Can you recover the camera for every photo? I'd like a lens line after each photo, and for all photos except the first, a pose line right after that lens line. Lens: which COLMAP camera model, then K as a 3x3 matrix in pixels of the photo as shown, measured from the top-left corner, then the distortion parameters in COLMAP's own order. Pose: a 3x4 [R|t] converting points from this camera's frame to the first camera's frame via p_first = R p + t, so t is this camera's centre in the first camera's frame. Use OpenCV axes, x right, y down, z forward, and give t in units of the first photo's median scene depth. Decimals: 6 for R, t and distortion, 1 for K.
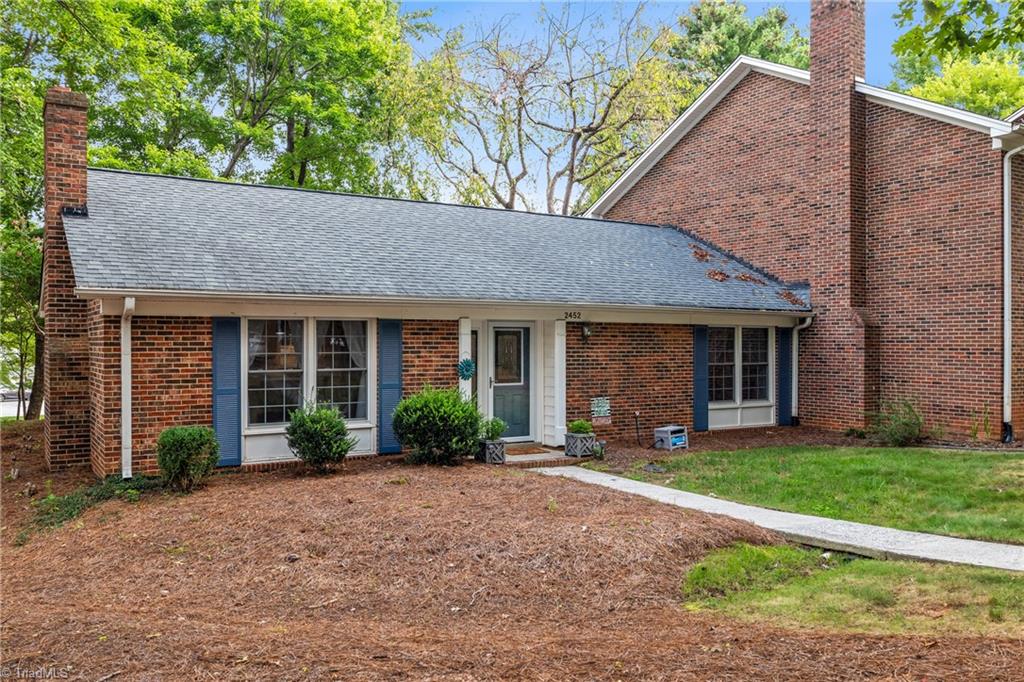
lens RADIAL K [[788.8, 0, 476.4], [0, 788.8, 333.0], [0, 0, 1]] dist [0.000823, -0.001283]
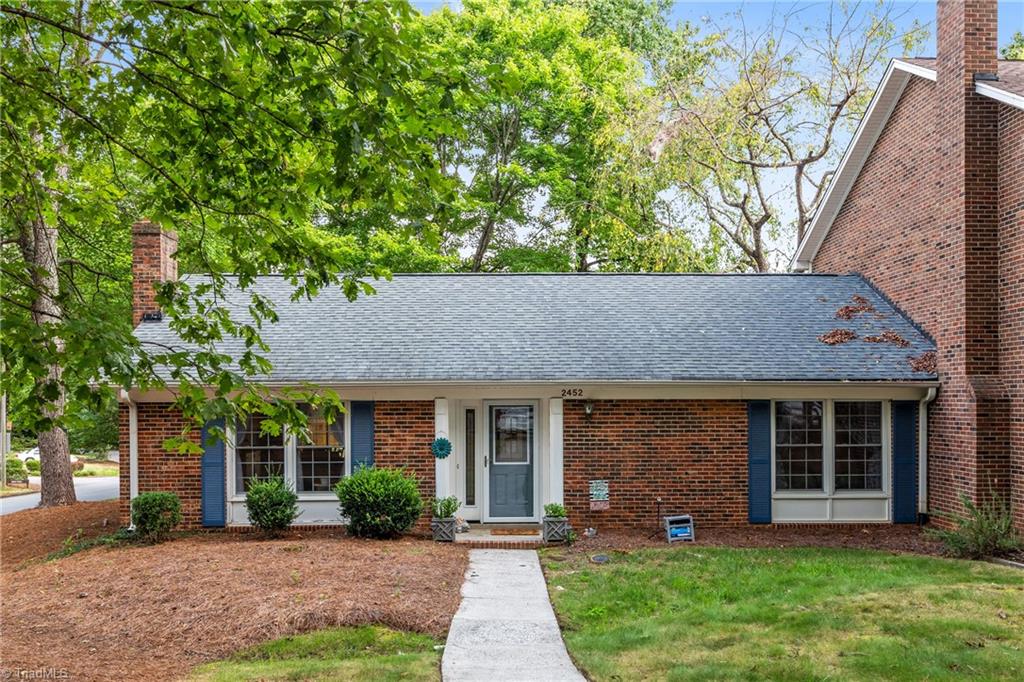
lens RADIAL K [[889.9, 0, 517.9], [0, 889.9, 397.6], [0, 0, 1]] dist [0.006899, -0.019653]
pose [[0.876854, -0.007275, -0.480702, 0.578893], [0.010682, 0.999933, 0.004354, -0.021859], [0.480638, -0.008953, 0.876873, 0.028842]]
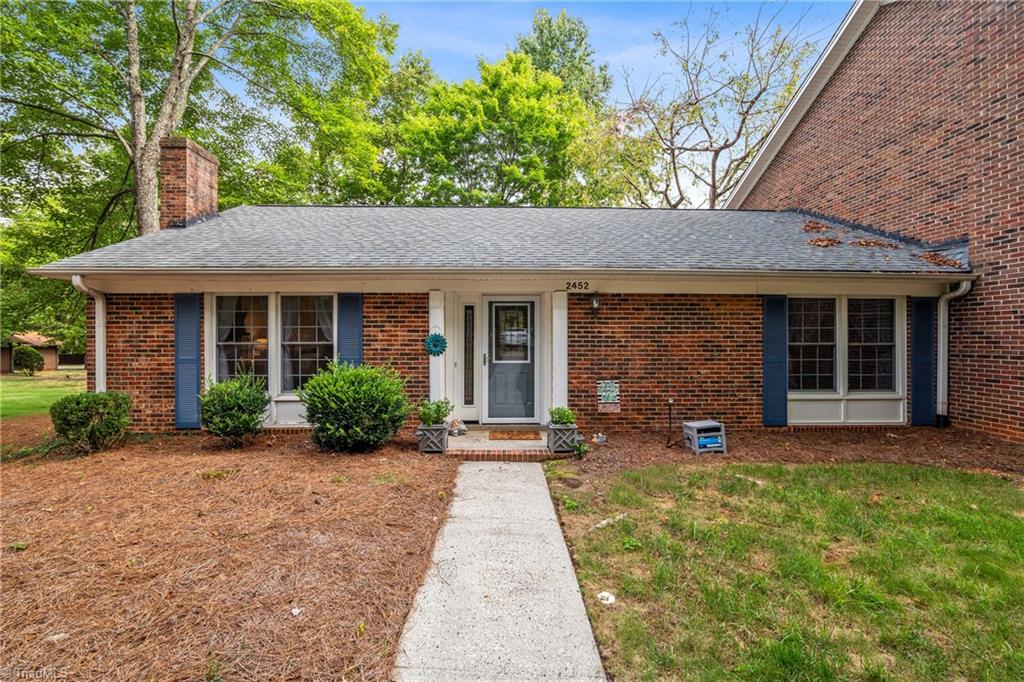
lens RADIAL K [[410.4, 0, 512.9], [0, 410.4, 334.4], [0, 0, 1]] dist [-0.011858, 0.000225]
pose [[0.877072, -0.004208, -0.480340, 0.278461], [0.006788, 0.999970, 0.003635, 0.029876], [0.480310, -0.006449, 0.877075, 0.561578]]
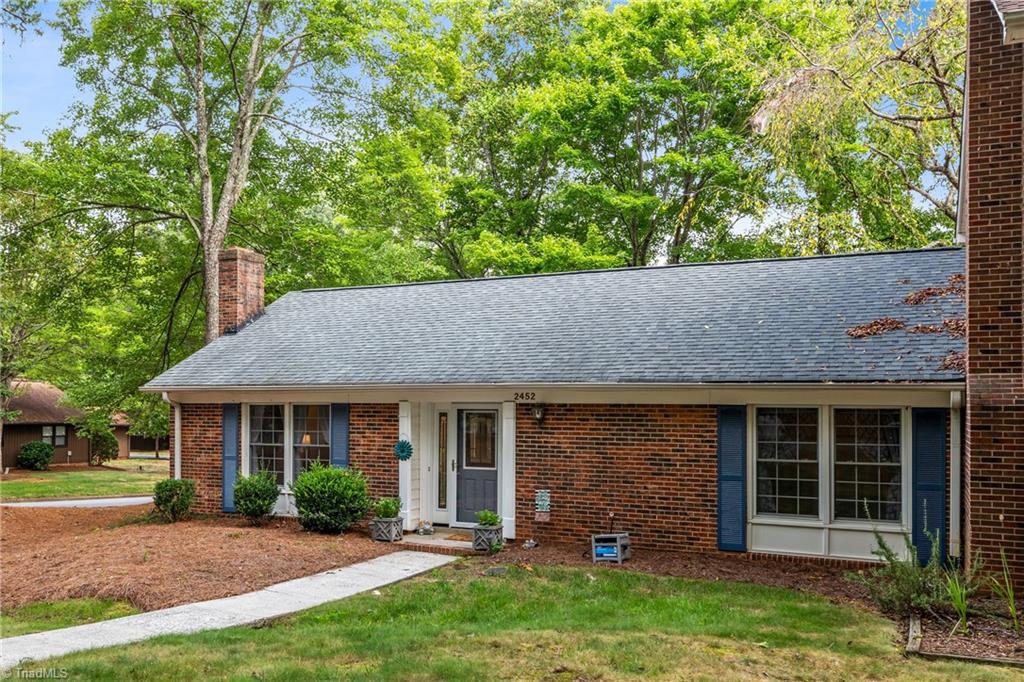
lens RADIAL K [[889.9, 0, 442.5], [0, 889.9, 398.8], [0, 0, 1]] dist [0.006899, -0.019653]
pose [[0.539585, -0.006817, -0.841904, 0.926687], [0.004374, 0.999976, -0.005294, -0.014611], [0.841920, -0.000826, 0.539602, 0.371068]]
